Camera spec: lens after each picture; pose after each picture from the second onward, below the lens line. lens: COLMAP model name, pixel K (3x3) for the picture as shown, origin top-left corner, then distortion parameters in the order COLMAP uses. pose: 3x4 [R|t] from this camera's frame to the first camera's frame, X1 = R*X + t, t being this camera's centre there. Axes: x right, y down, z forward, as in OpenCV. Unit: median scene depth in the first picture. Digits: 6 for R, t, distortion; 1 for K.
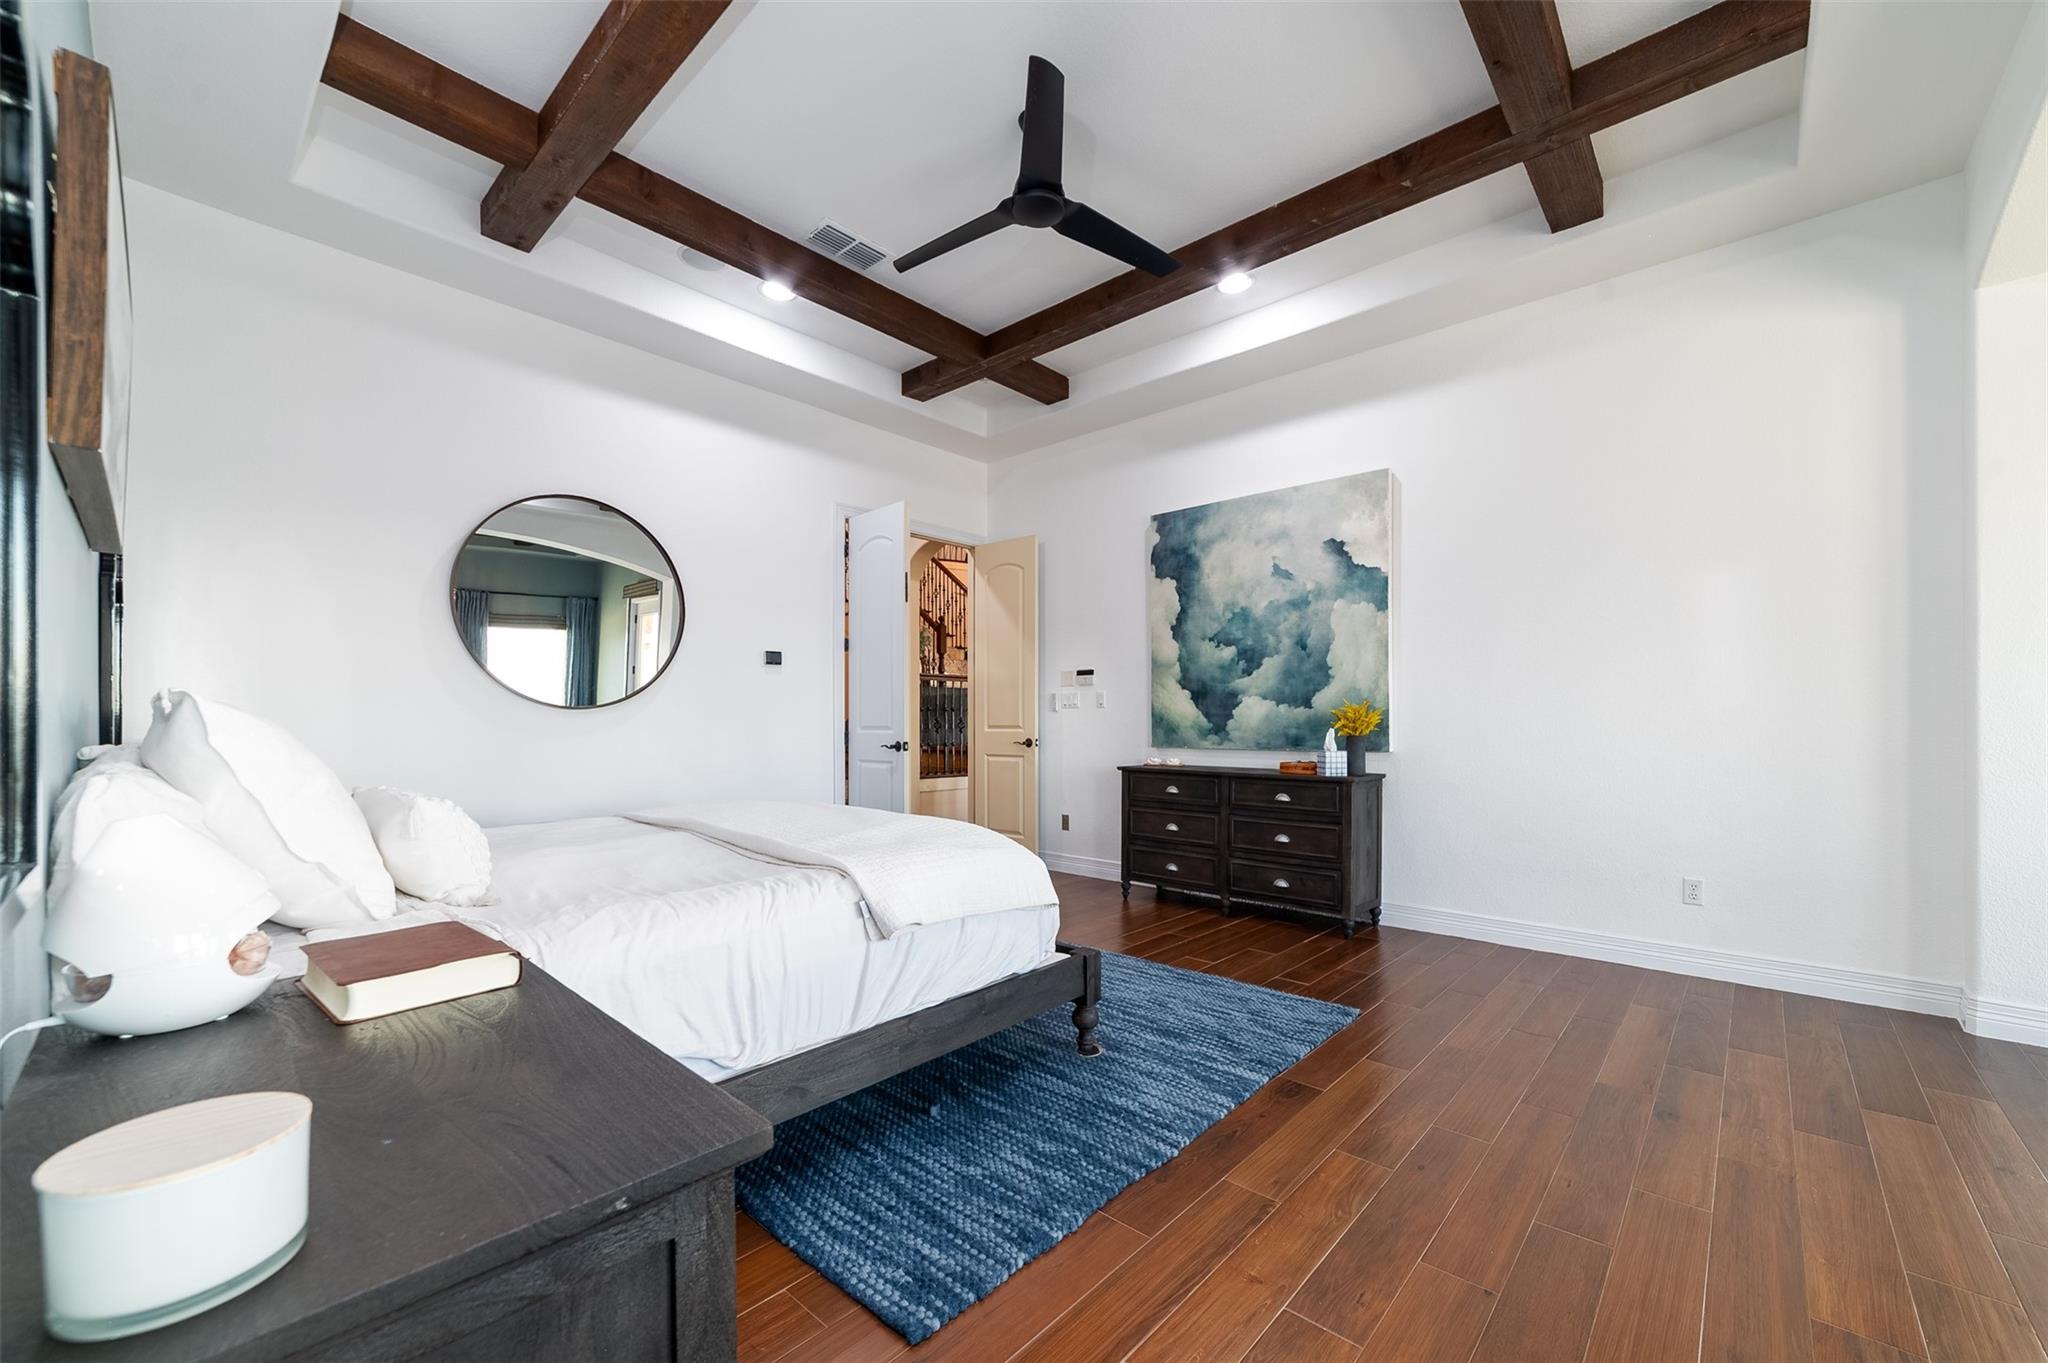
lens RADIAL K [[795.7, 0, 1045.9], [0, 795.7, 715.6], [0, 0, 1]] dist [-0.013232, 0.005569]
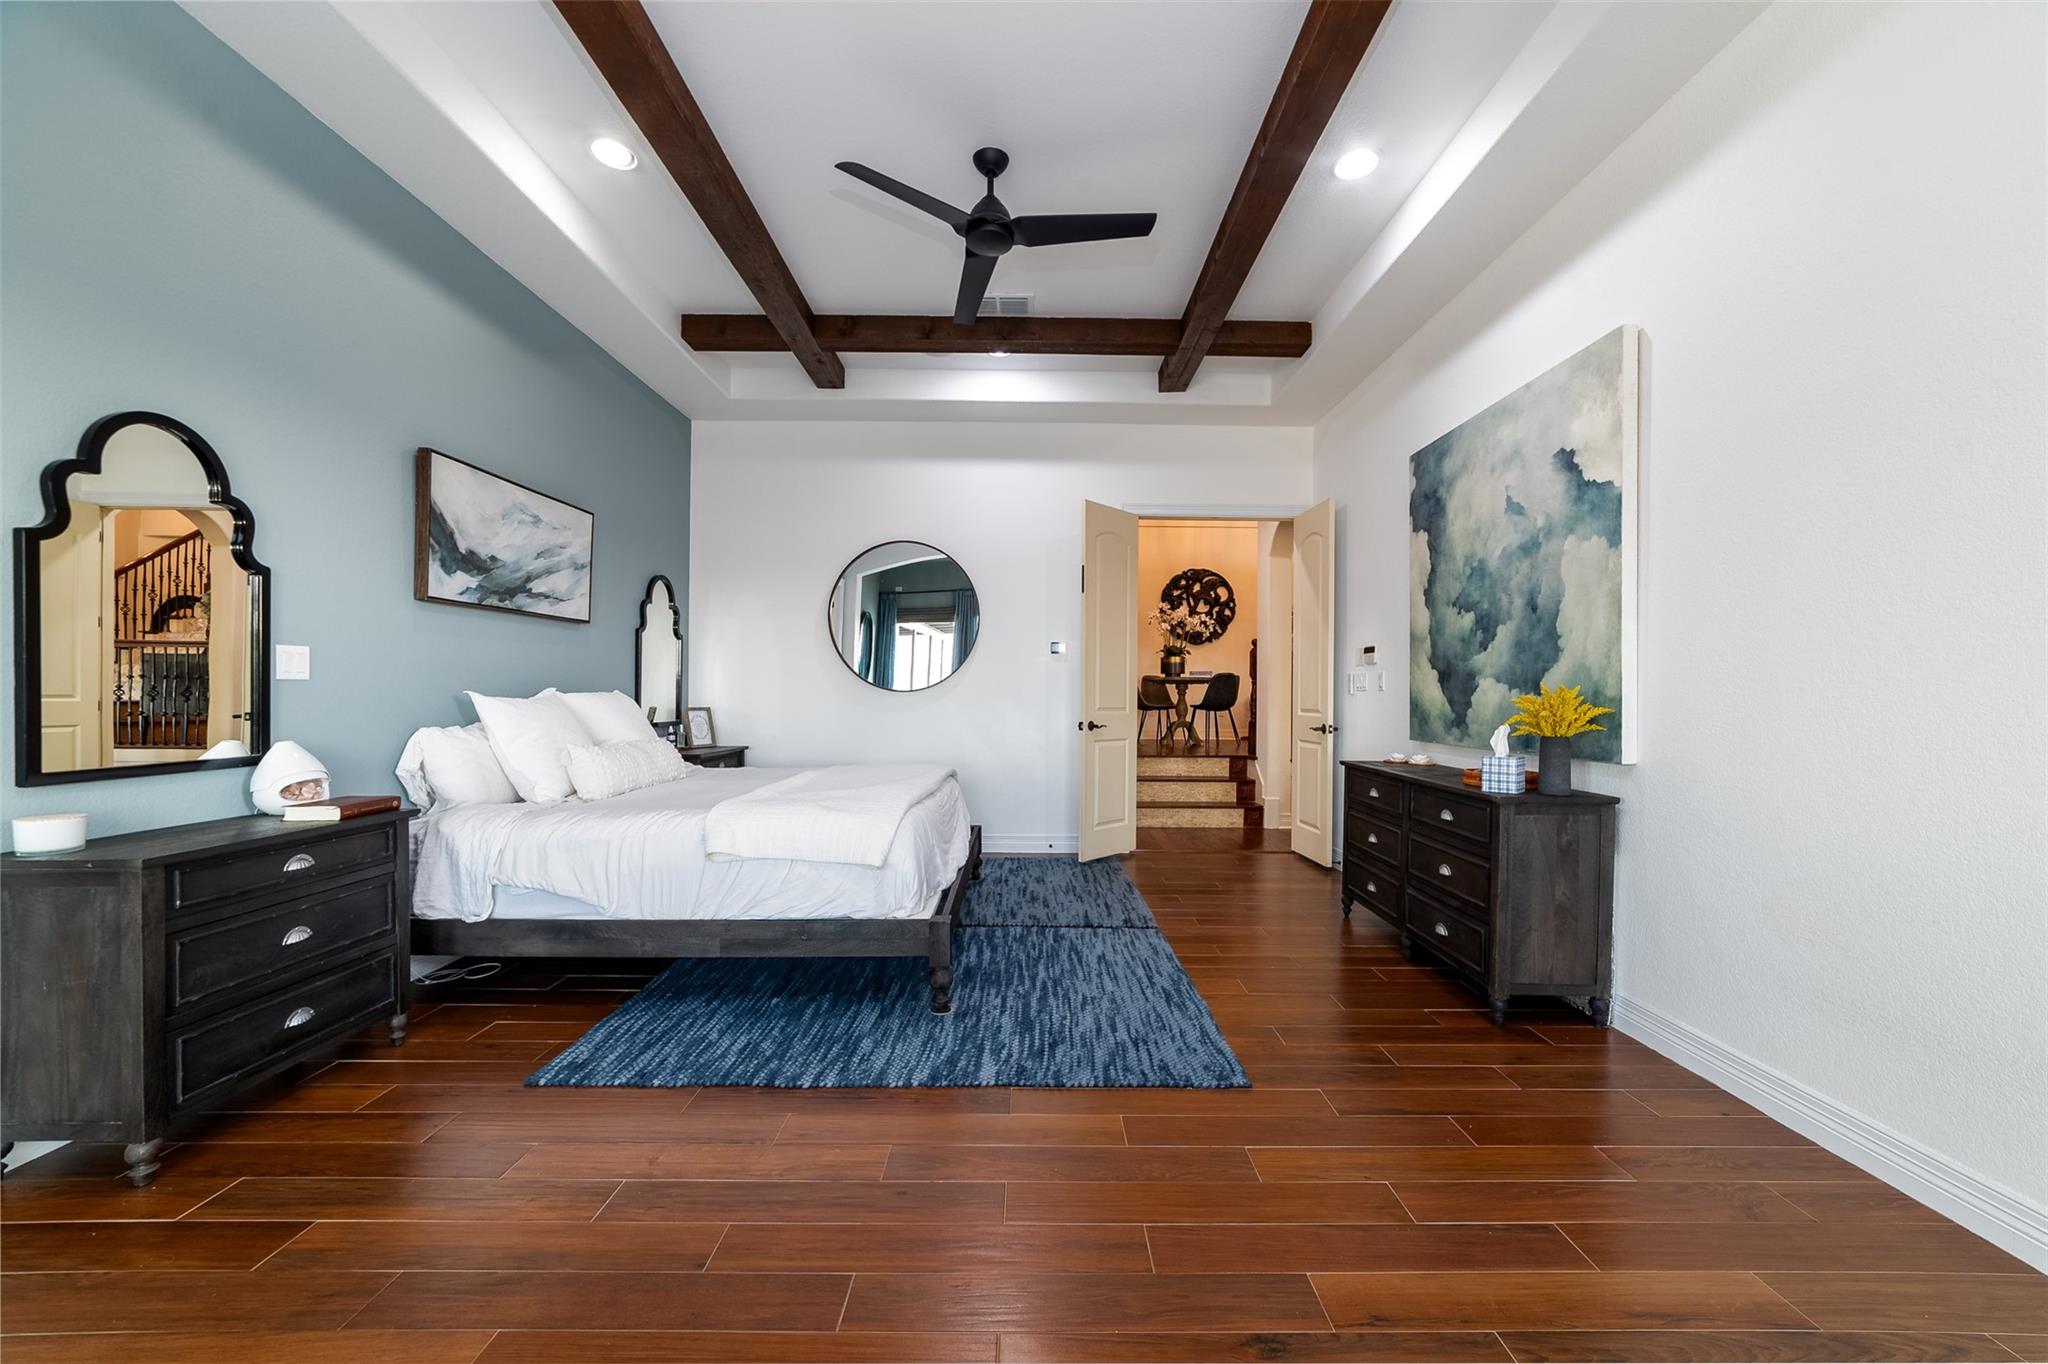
lens RADIAL K [[795.7, 0, 1055.5], [0, 795.7, 688.2], [0, 0, 1]] dist [-0.013232, 0.005569]
pose [[0.677809, -0.000500, -0.735238, 0.556799], [-0.002201, 0.999994, -0.002709, -0.012345], [0.735234, 0.003455, 0.677804, 0.210492]]
